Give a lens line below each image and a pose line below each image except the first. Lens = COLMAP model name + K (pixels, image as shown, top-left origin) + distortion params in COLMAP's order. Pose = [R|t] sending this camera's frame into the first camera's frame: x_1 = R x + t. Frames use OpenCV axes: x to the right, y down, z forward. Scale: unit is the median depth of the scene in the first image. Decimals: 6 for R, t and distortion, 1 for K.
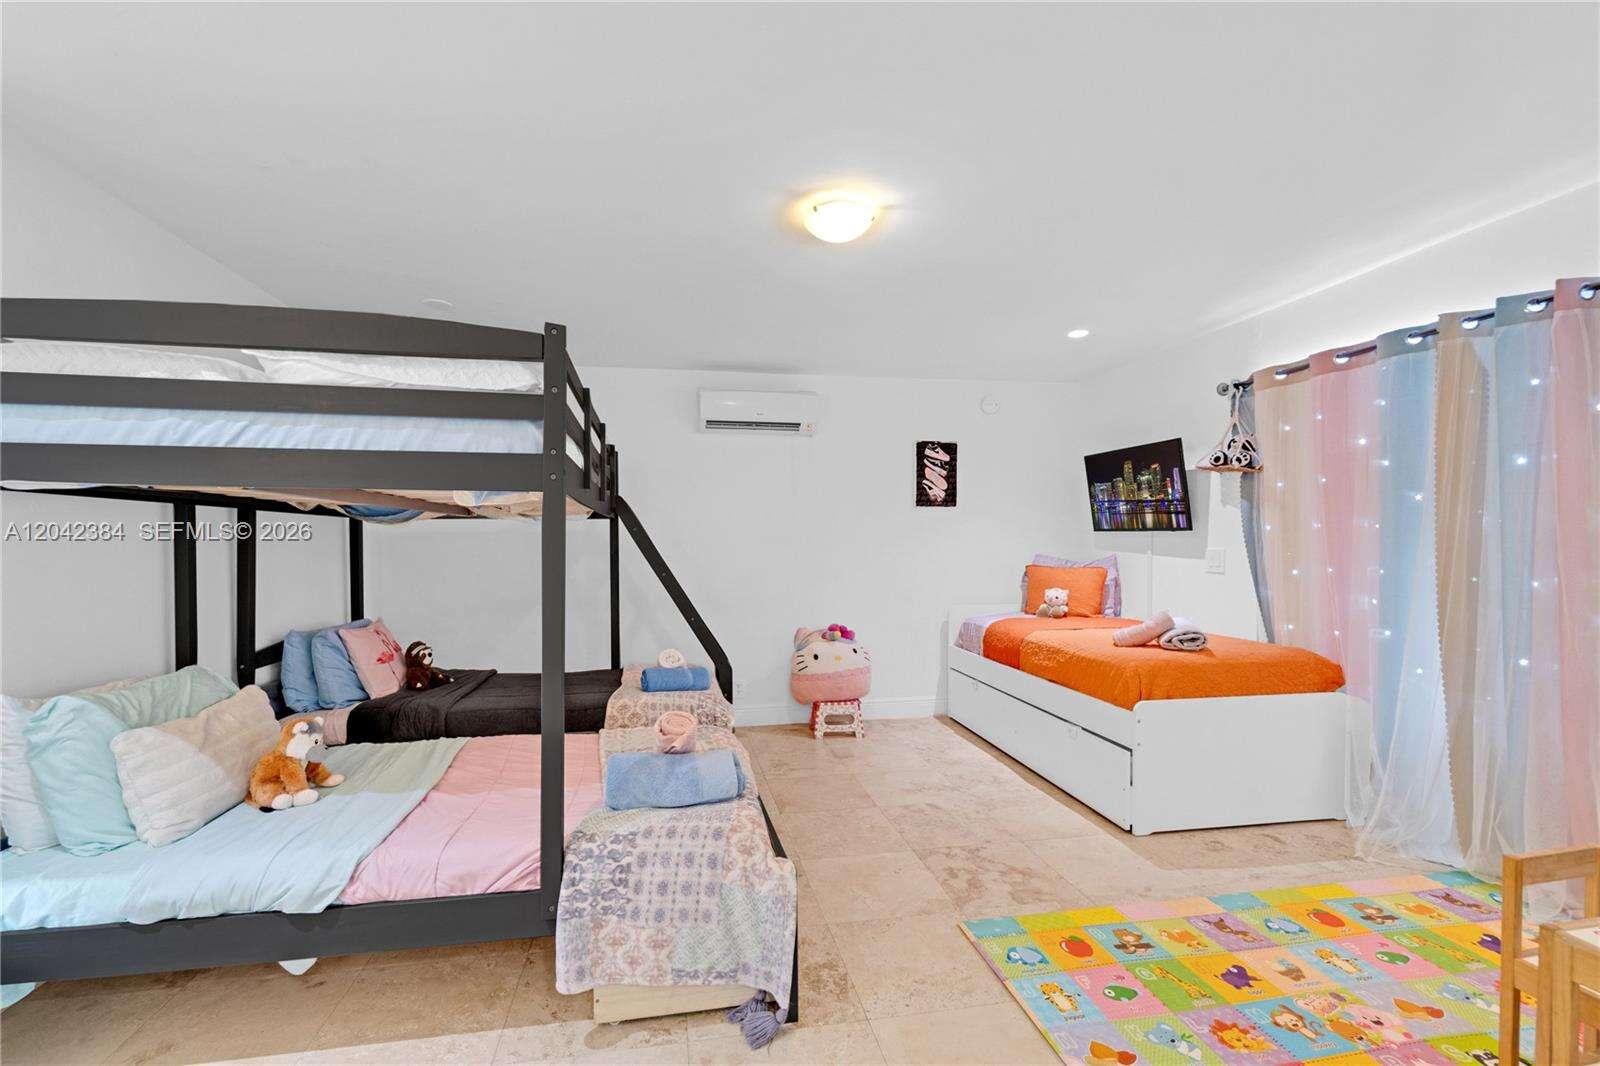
lens RADIAL K [[697.9, 0, 799.6], [0, 697.9, 526.7], [0, 0, 1]] dist [-0.011889, -0.000470]
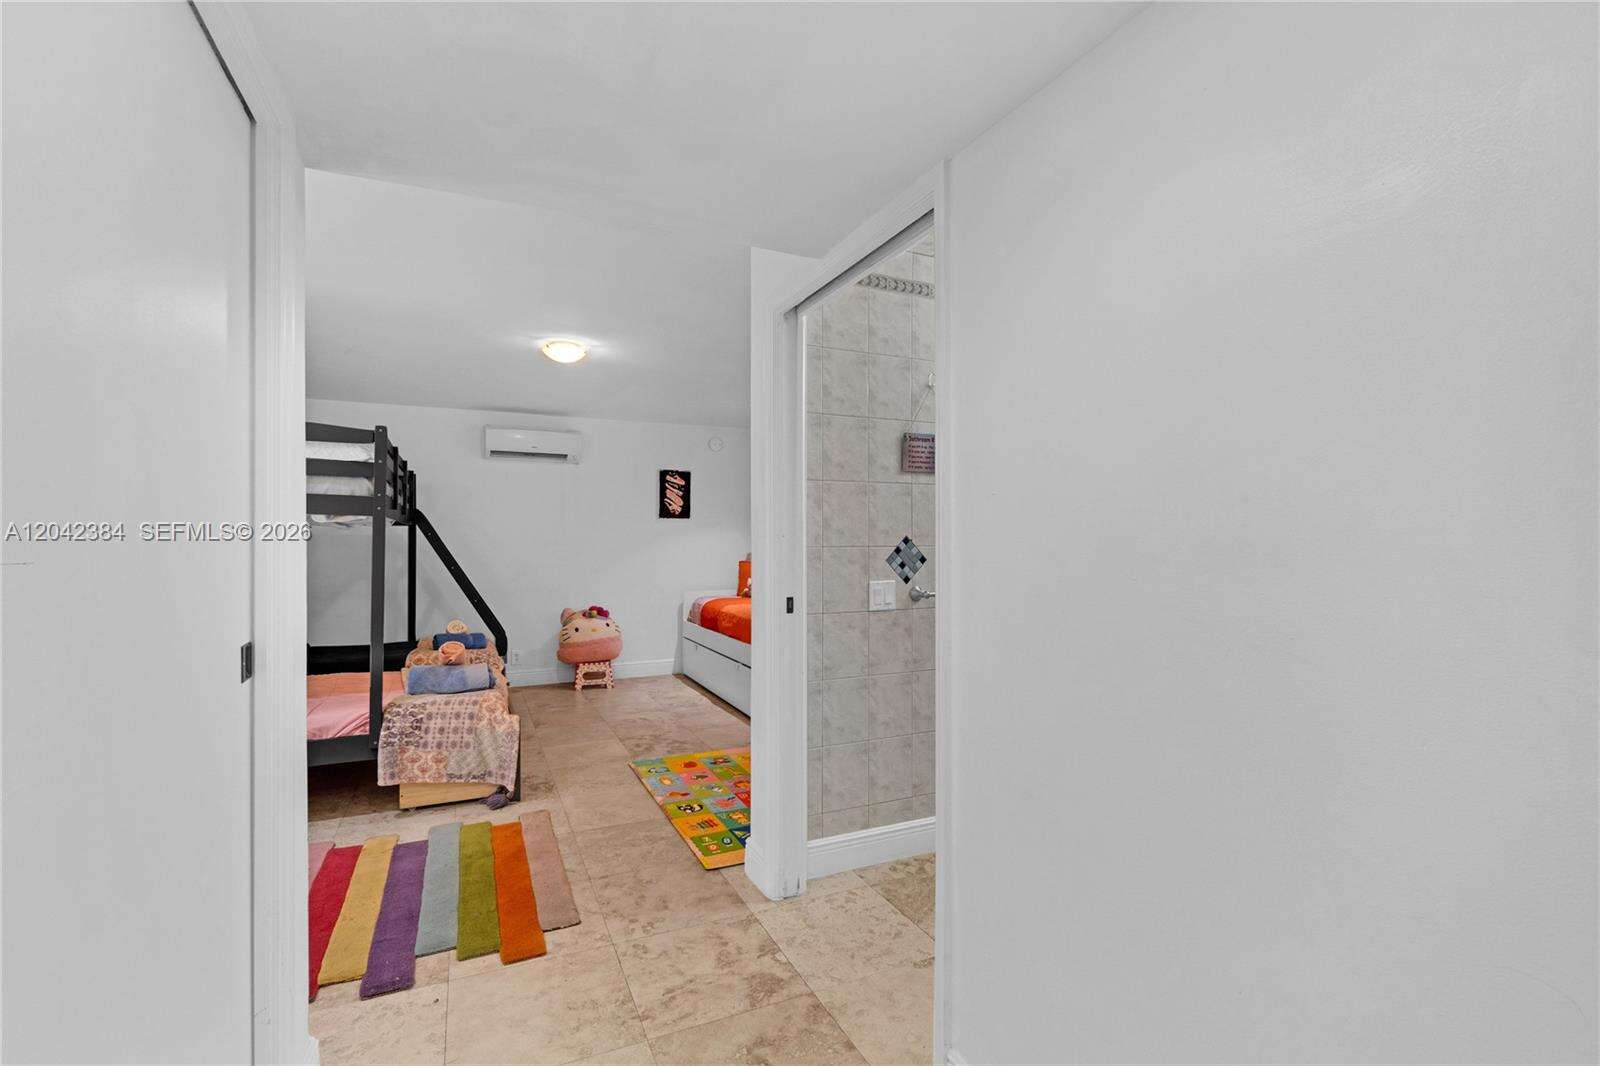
lens RADIAL K [[697.9, 0, 801.4], [0, 697.9, 524.3], [0, 0, 1]] dist [-0.011889, -0.000470]
pose [[0.967707, 0.010501, 0.251859, 0.138708], [-0.008761, 0.999929, -0.008028, -0.012195], [-0.251926, 0.005562, 0.967731, -0.555274]]
